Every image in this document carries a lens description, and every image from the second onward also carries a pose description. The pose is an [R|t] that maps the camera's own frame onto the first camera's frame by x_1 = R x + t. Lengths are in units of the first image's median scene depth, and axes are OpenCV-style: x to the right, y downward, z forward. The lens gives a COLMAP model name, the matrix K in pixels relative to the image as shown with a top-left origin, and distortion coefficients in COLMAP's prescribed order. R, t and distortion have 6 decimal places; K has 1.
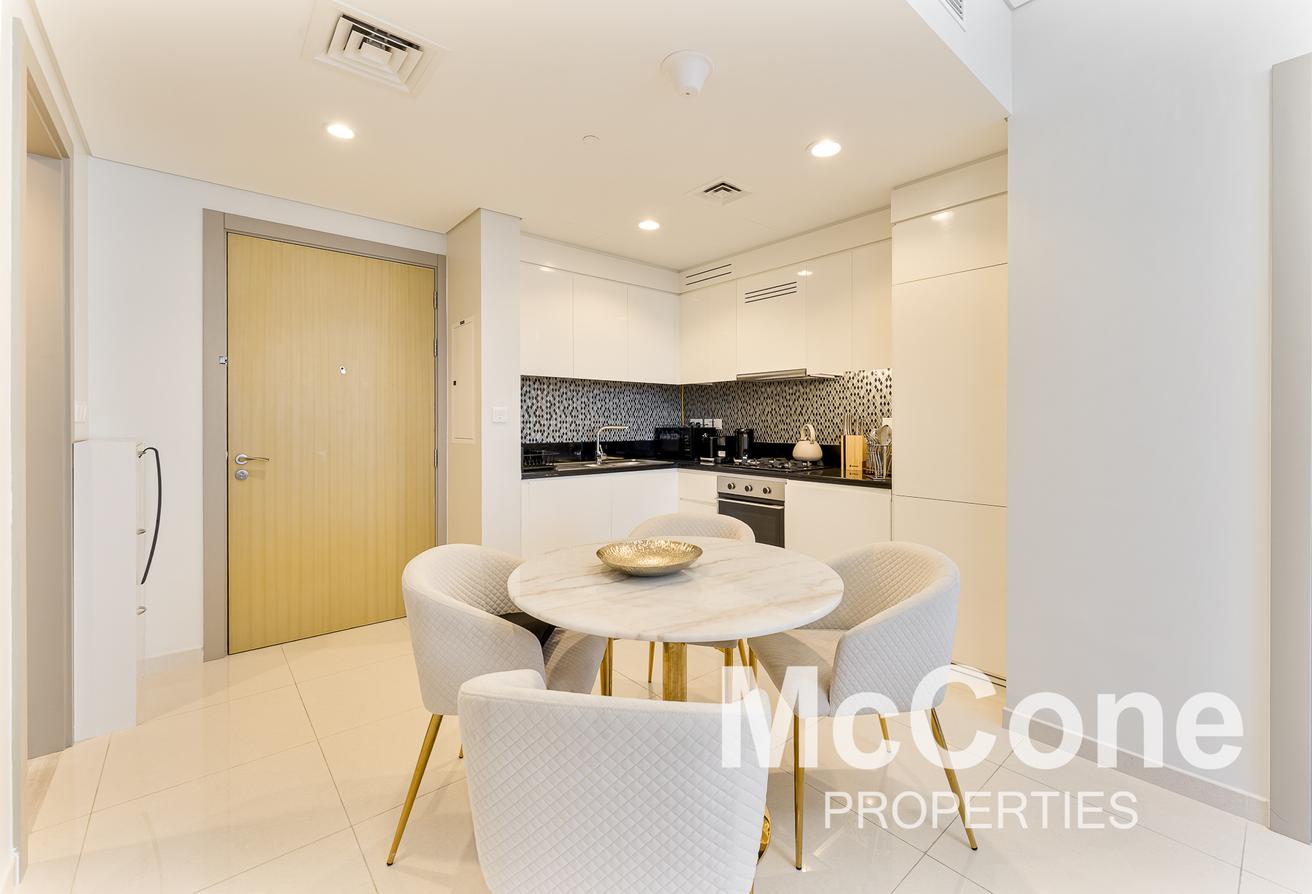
lens RADIAL K [[528.5, 0, 660.3], [0, 528.5, 419.8], [0, 0, 1]] dist [0.000365, 0.000129]
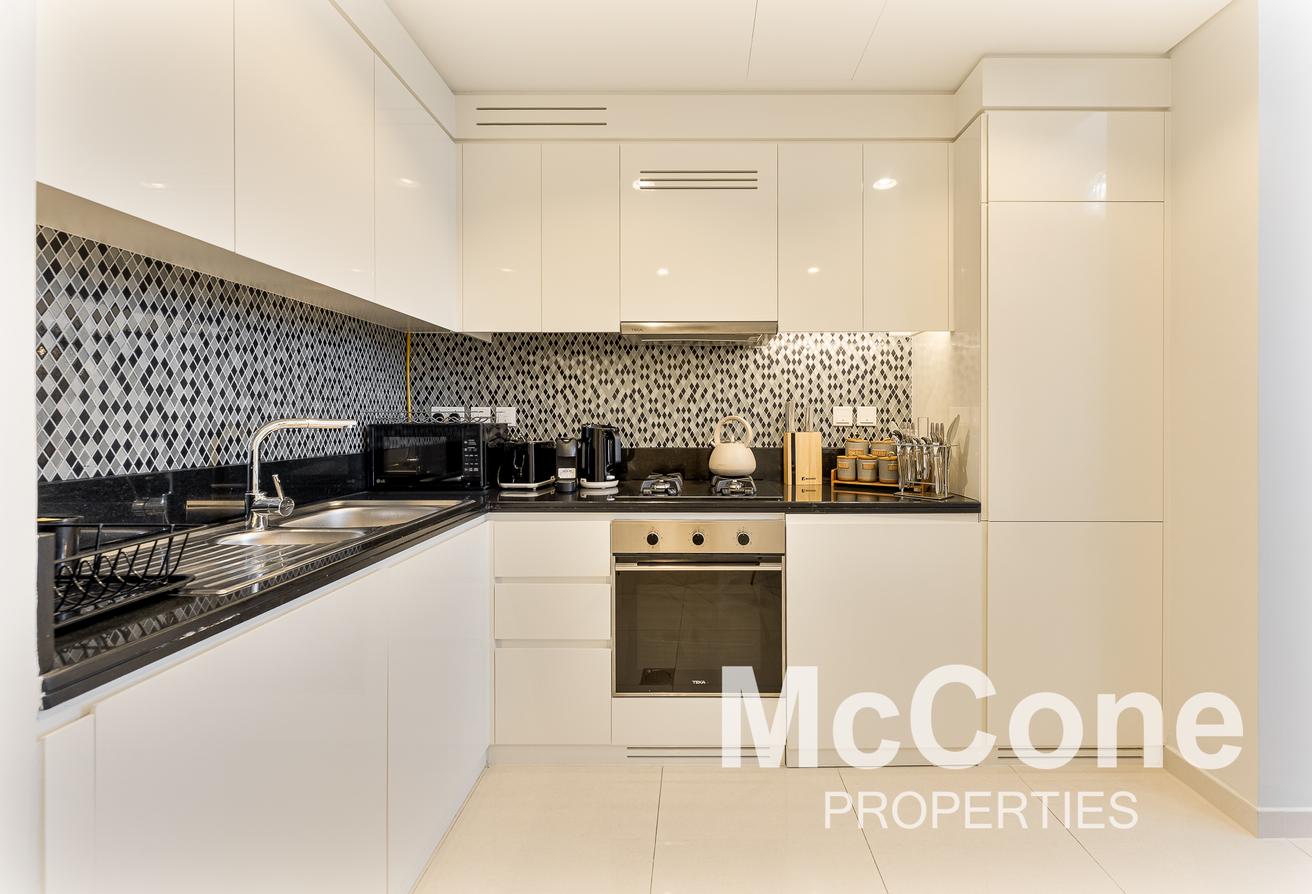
lens RADIAL K [[528.5, 0, 660.3], [0, 528.5, 419.8], [0, 0, 1]] dist [0.000365, 0.000129]
pose [[0.651497, -0.001738, 0.758649, -0.215689], [-0.003239, 0.999982, 0.005072, 0.009166], [-0.758644, -0.005762, 0.651480, 0.591349]]
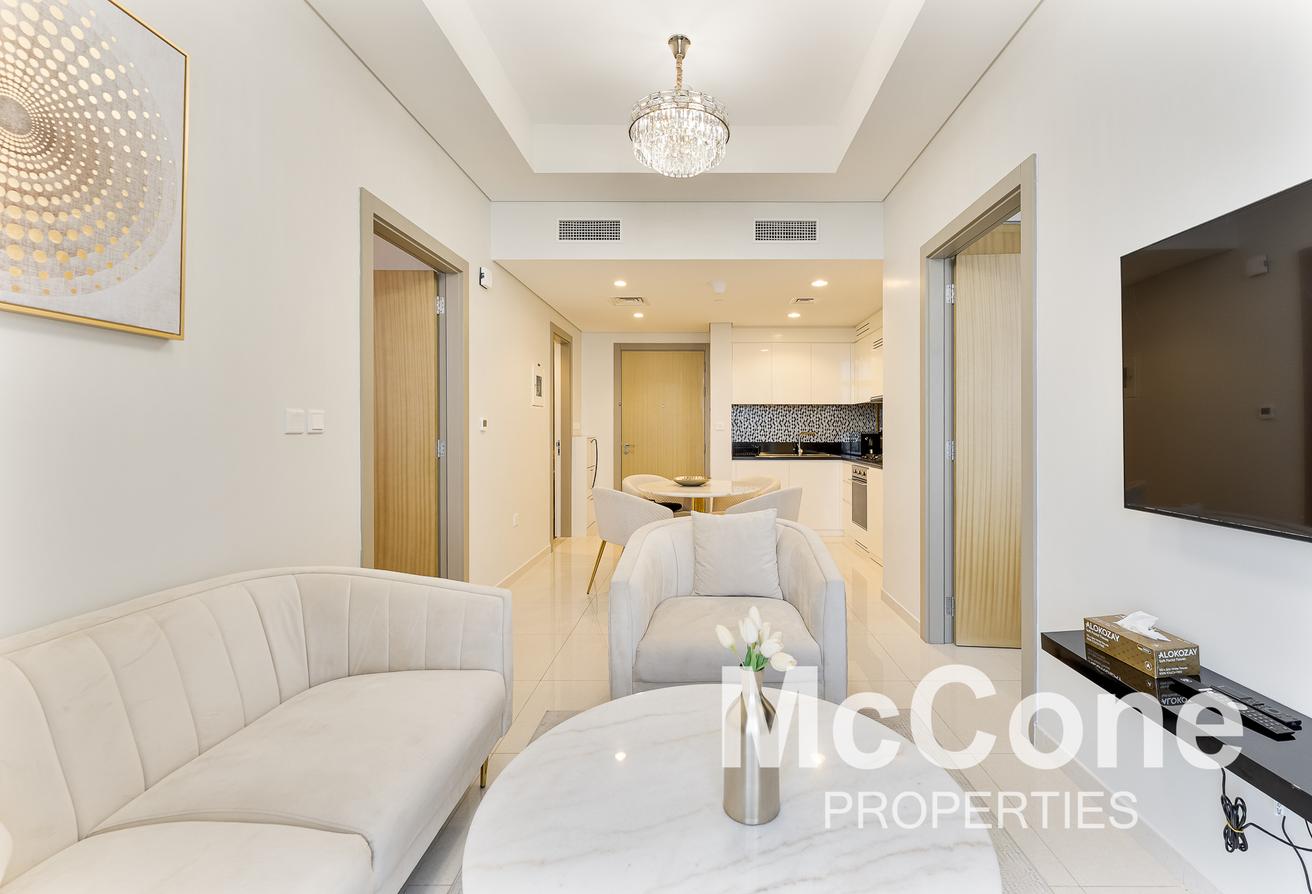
lens RADIAL K [[528.5, 0, 660.3], [0, 528.5, 419.8], [0, 0, 1]] dist [0.000365, 0.000129]
pose [[0.713420, -0.014555, -0.700585, 0.708824], [0.000280, 0.999790, -0.020486, 0.007246], [0.700736, 0.014419, 0.713275, -0.419214]]
